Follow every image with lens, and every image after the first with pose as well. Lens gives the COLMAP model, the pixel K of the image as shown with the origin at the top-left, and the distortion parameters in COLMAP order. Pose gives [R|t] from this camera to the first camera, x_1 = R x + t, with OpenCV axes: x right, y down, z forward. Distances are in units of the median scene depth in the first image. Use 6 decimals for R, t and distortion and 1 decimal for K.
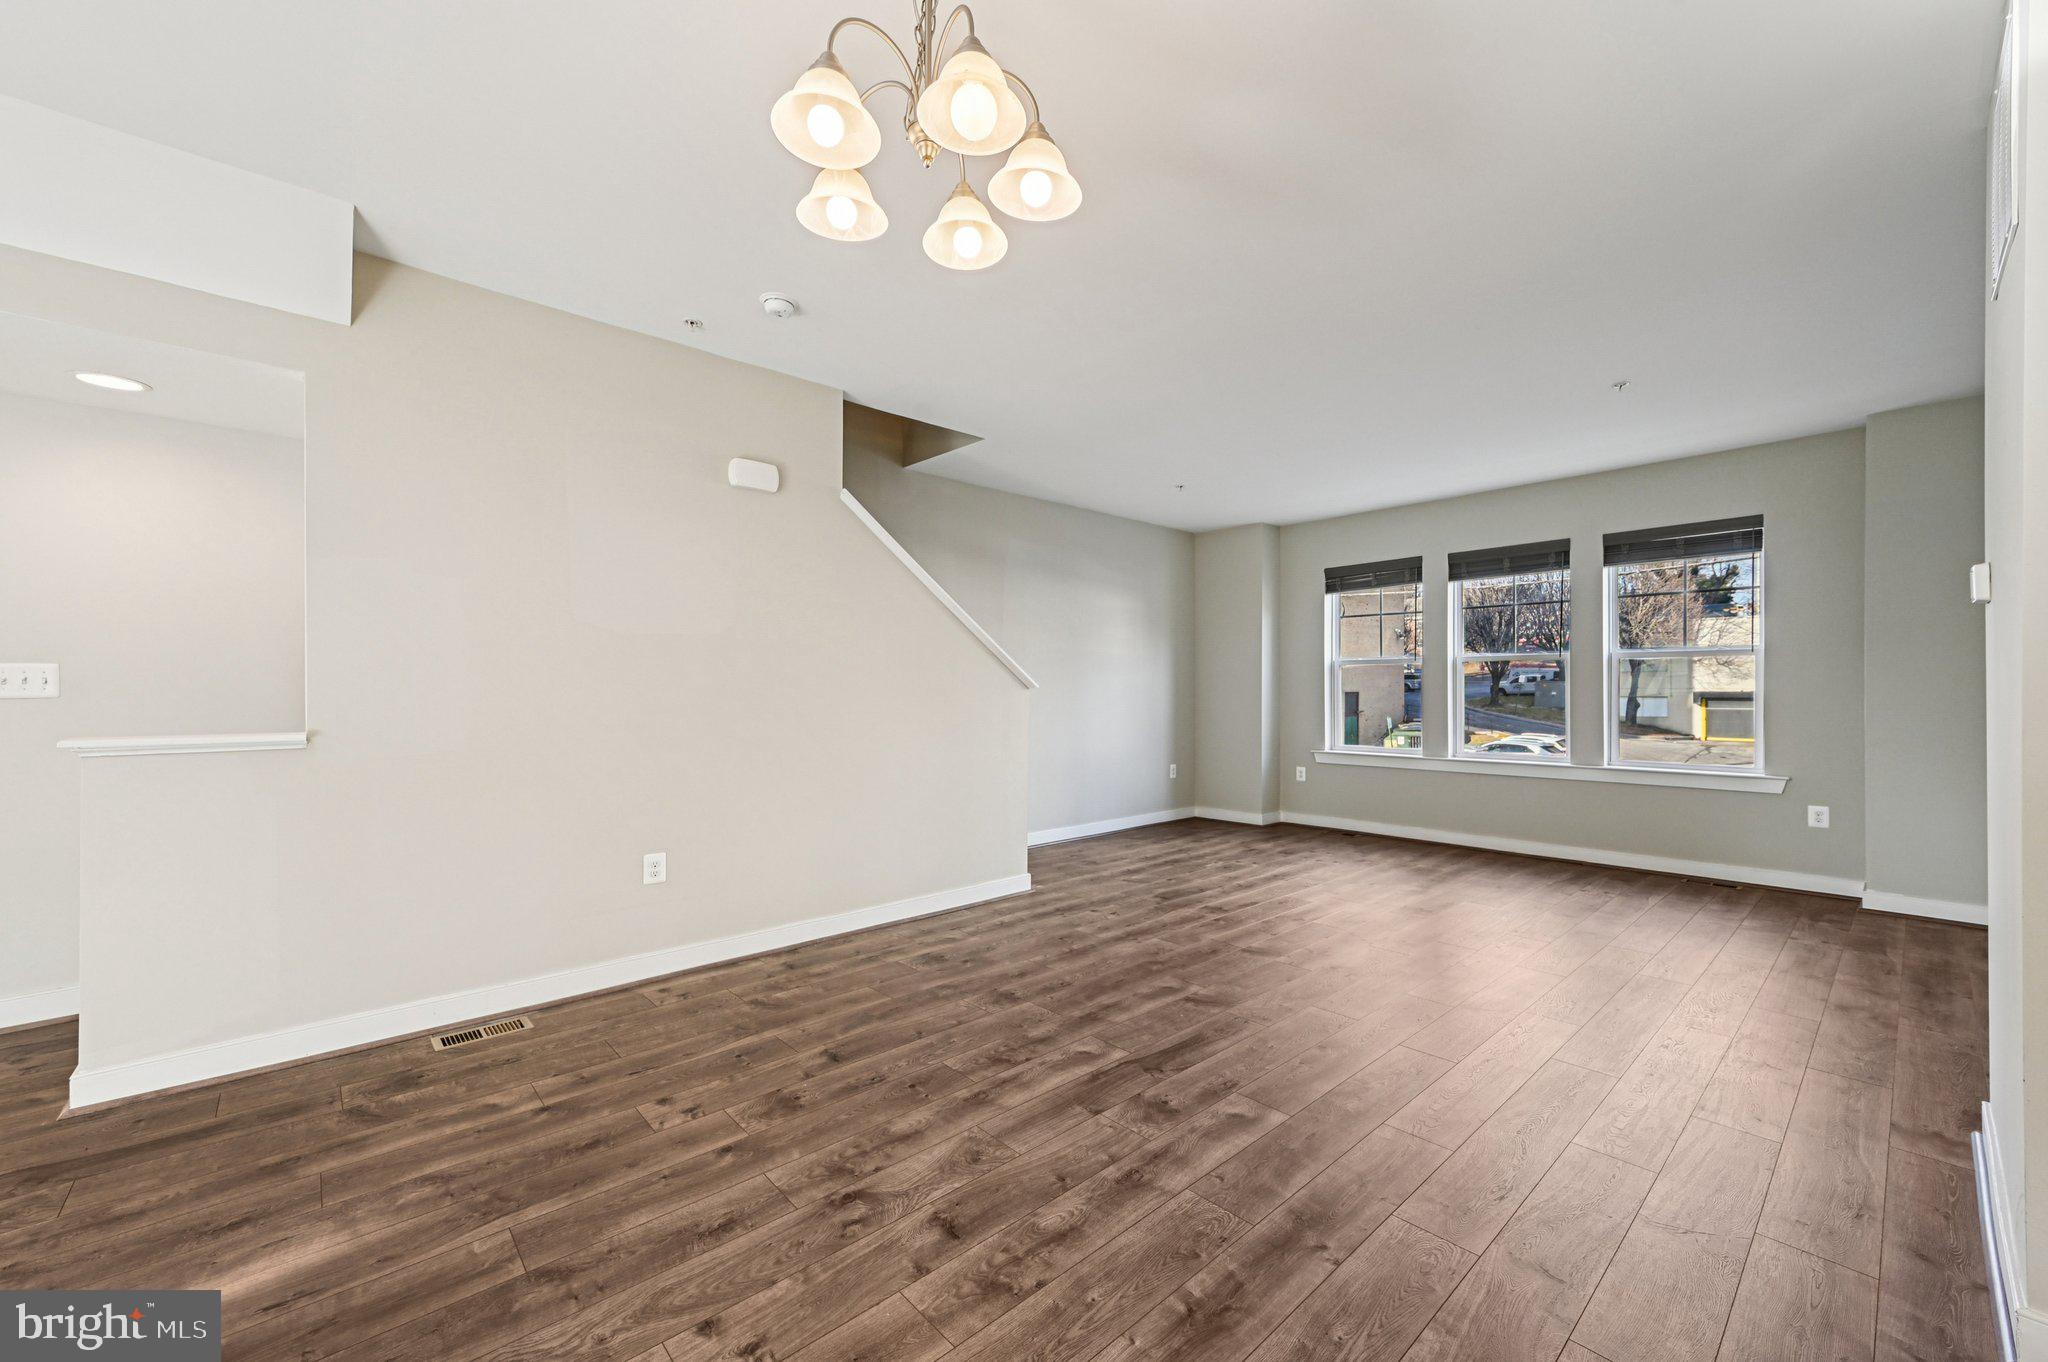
lens RADIAL K [[807.3, 0, 1033.6], [0, 807.3, 692.5], [0, 0, 1]] dist [0.000298, 0.000270]
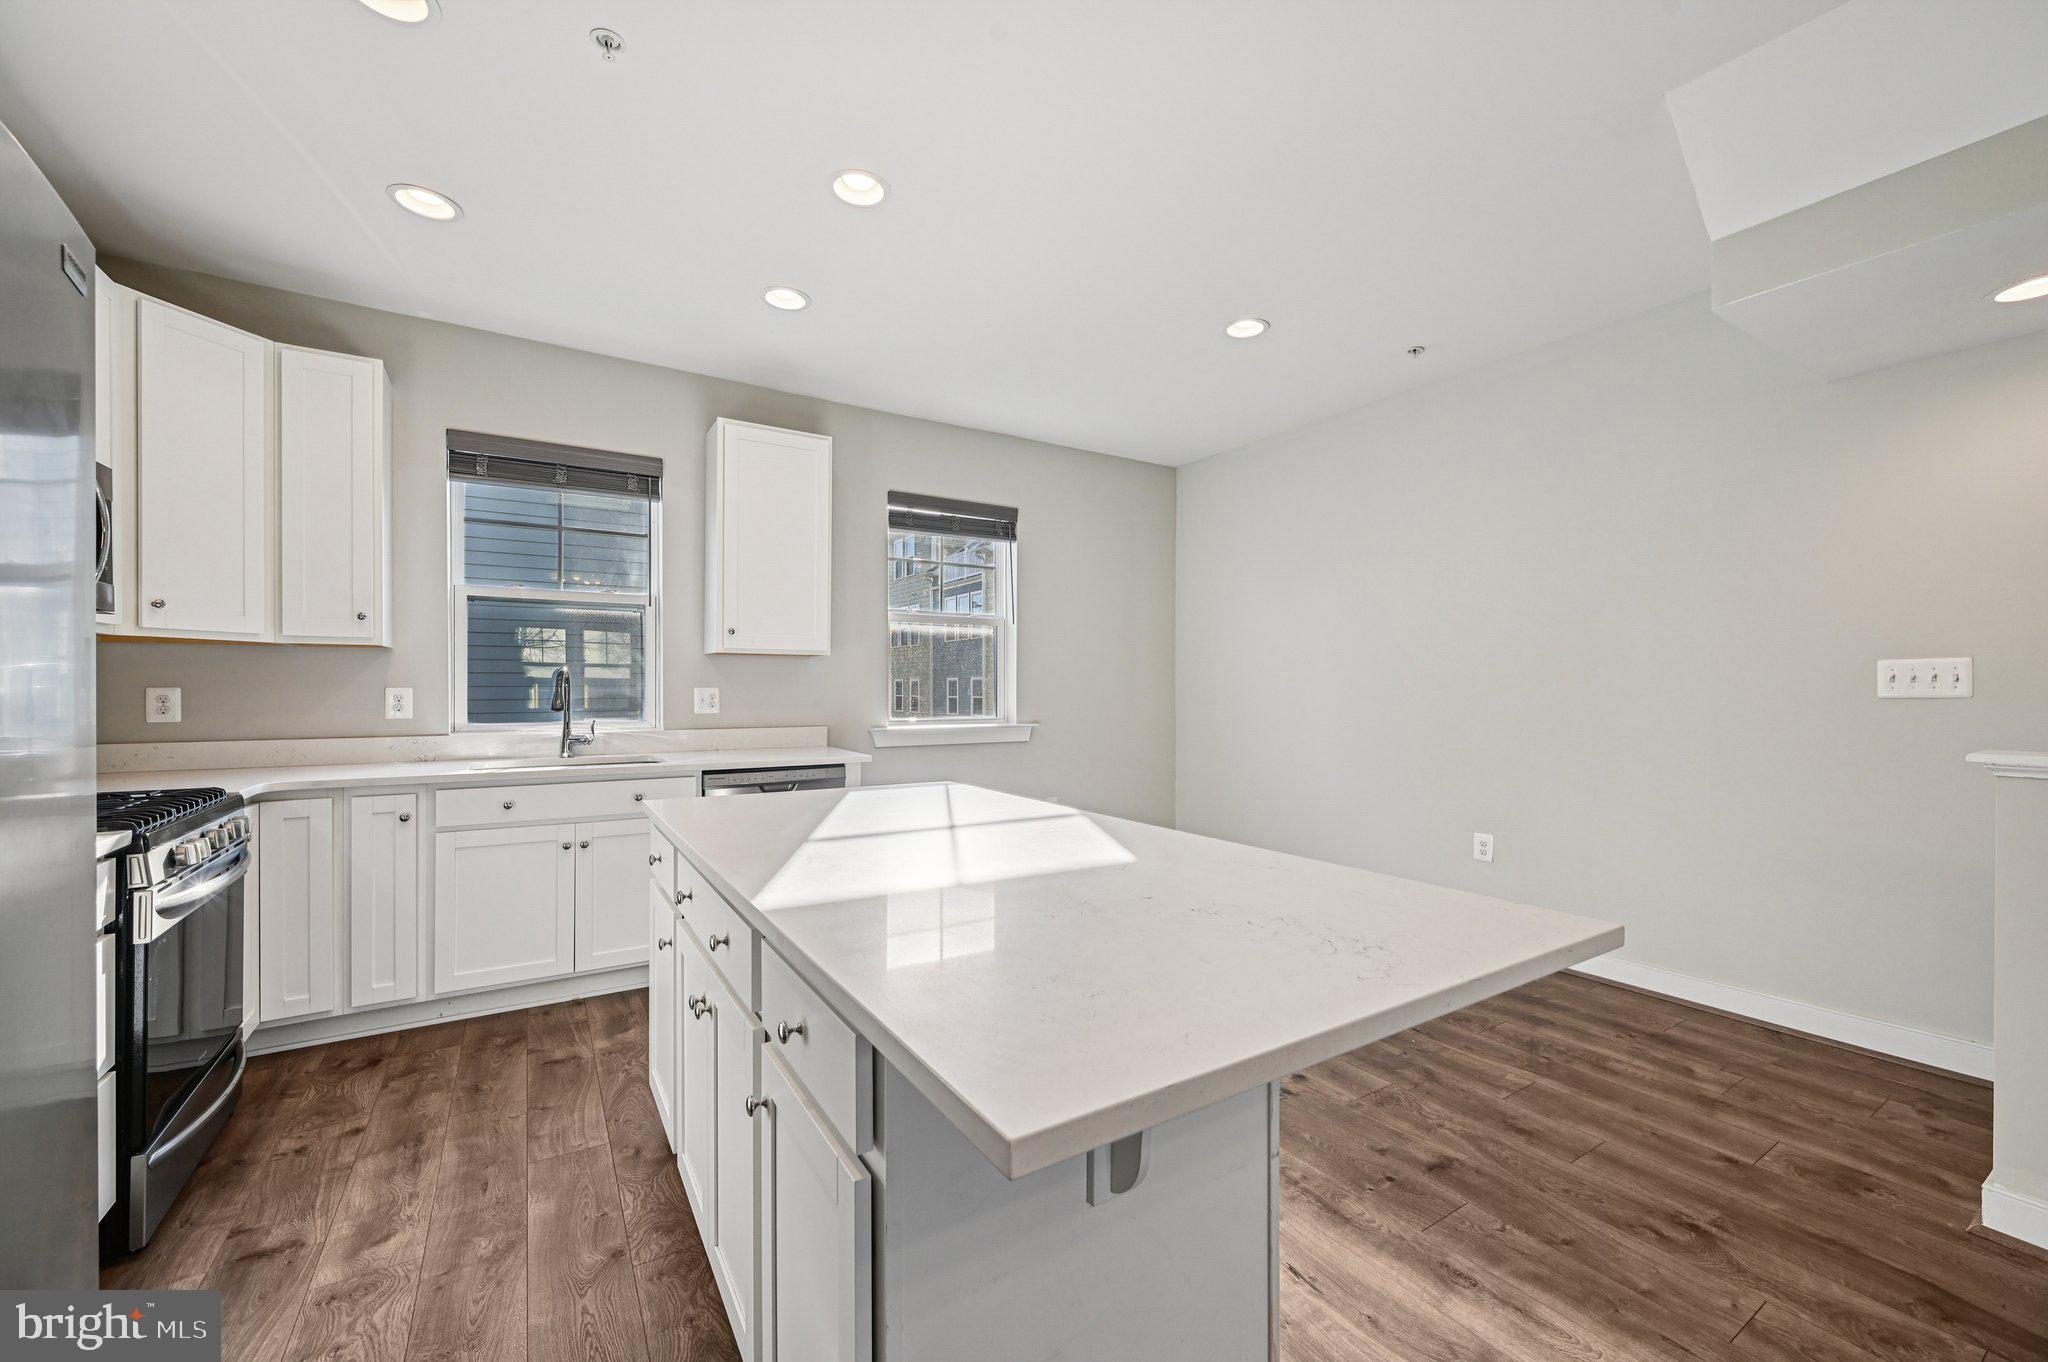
lens RADIAL K [[807.3, 0, 1033.6], [0, 807.3, 692.5], [0, 0, 1]] dist [0.000298, 0.000270]
pose [[-0.177247, 0.006030, -0.984148, -0.249069], [-0.002270, 0.999976, 0.006536, -0.002876], [0.984164, 0.003392, -0.177229, 0.228218]]
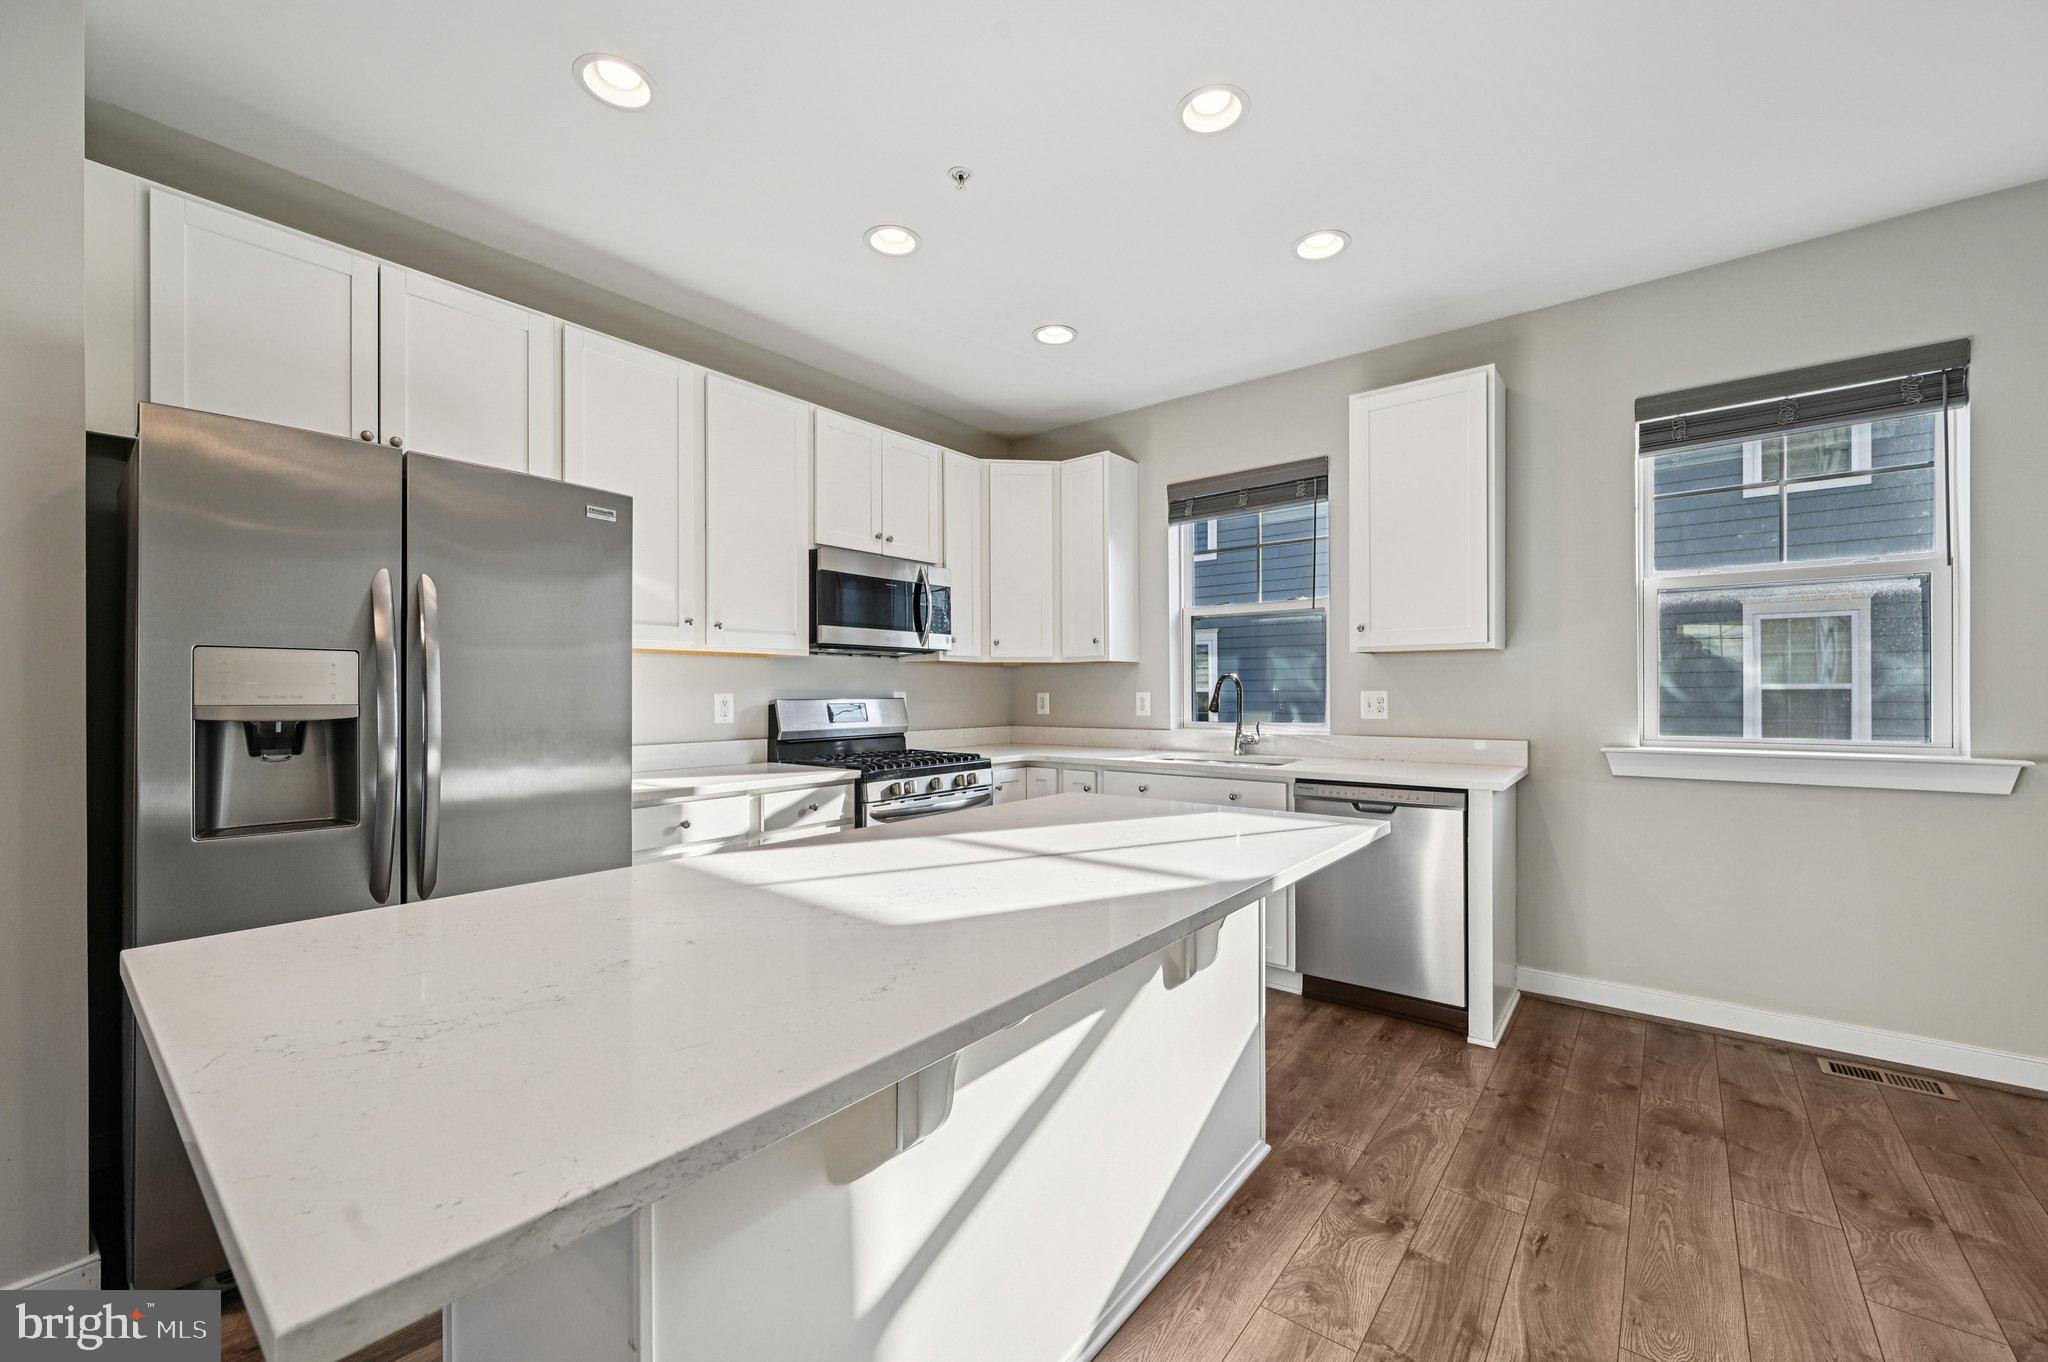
lens RADIAL K [[807.3, 0, 1033.6], [0, 807.3, 692.5], [0, 0, 1]] dist [0.000298, 0.000270]
pose [[-0.987386, 0.004324, -0.158275, -0.874591], [0.004274, 0.999991, 0.000658, -0.000949], [0.158277, -0.000027, -0.987395, 0.659225]]
